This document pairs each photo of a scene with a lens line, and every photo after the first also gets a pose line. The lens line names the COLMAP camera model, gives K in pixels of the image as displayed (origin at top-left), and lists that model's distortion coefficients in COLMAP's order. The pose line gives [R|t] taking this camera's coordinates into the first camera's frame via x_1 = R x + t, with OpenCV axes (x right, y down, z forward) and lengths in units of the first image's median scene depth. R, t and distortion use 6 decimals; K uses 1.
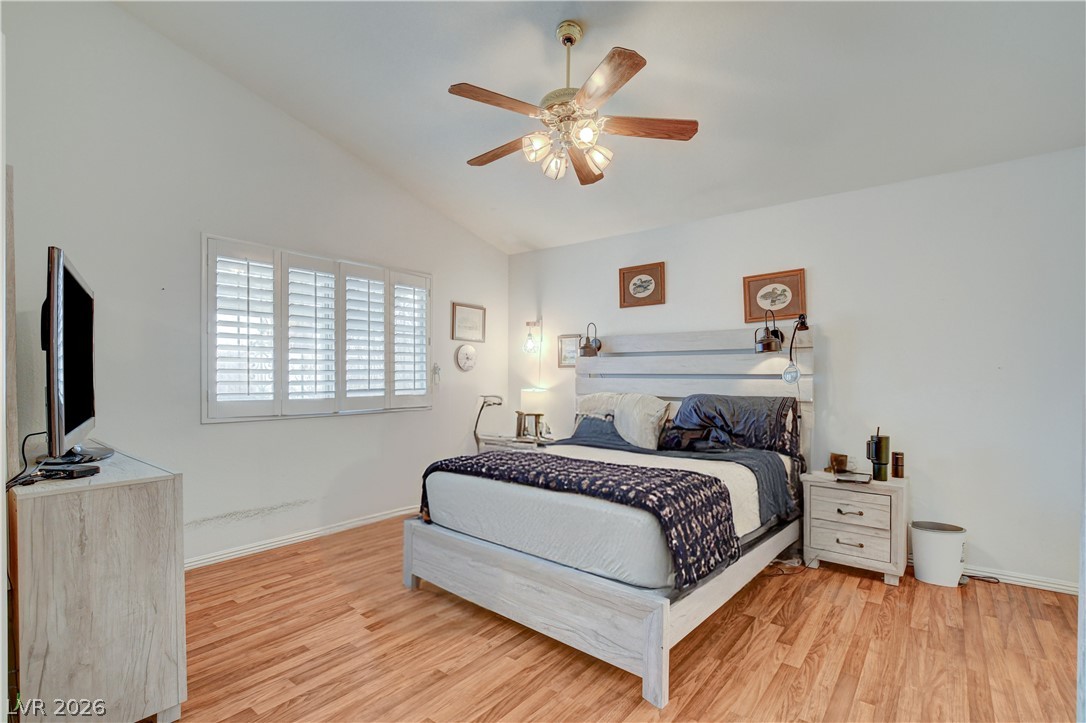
lens RADIAL K [[494.9, 0, 544.9], [0, 494.9, 375.4], [0, 0, 1]] dist [-0.000114, -0.000168]
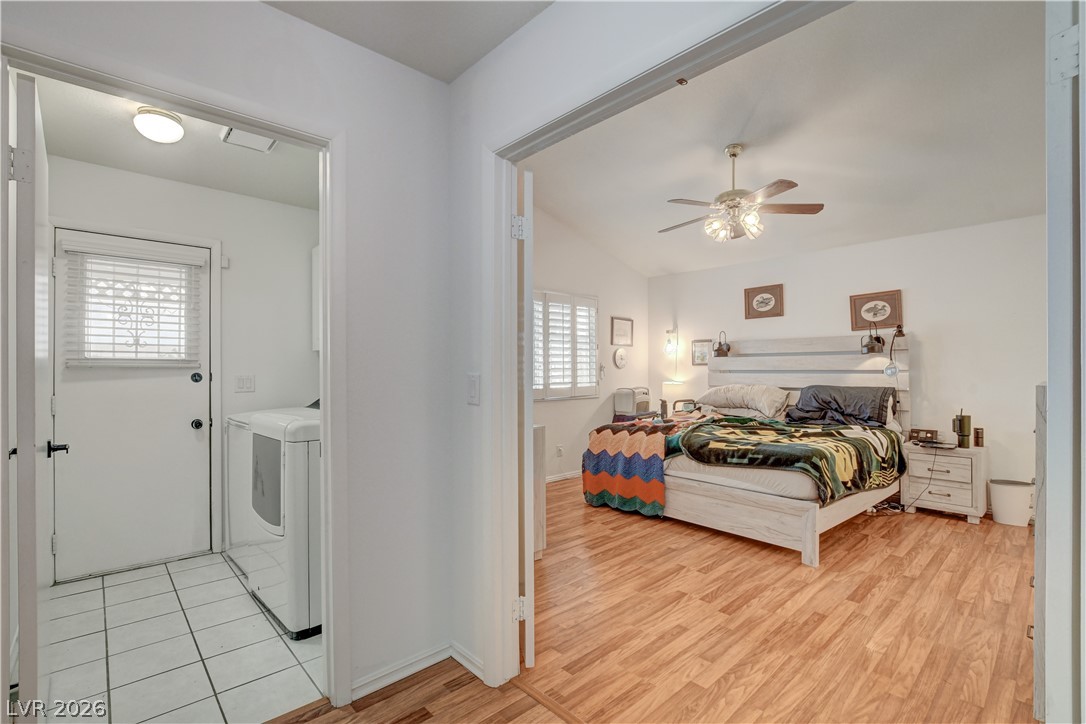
lens RADIAL K [[495.9, 0, 544.1], [0, 495.9, 366.5], [0, 0, 1]] dist [-0.000093, -0.000115]
pose [[0.990719, -0.007381, -0.135727, -0.261224], [0.006386, 0.999949, -0.007767, -0.007863], [0.135777, 0.006828, 0.990716, -0.476379]]
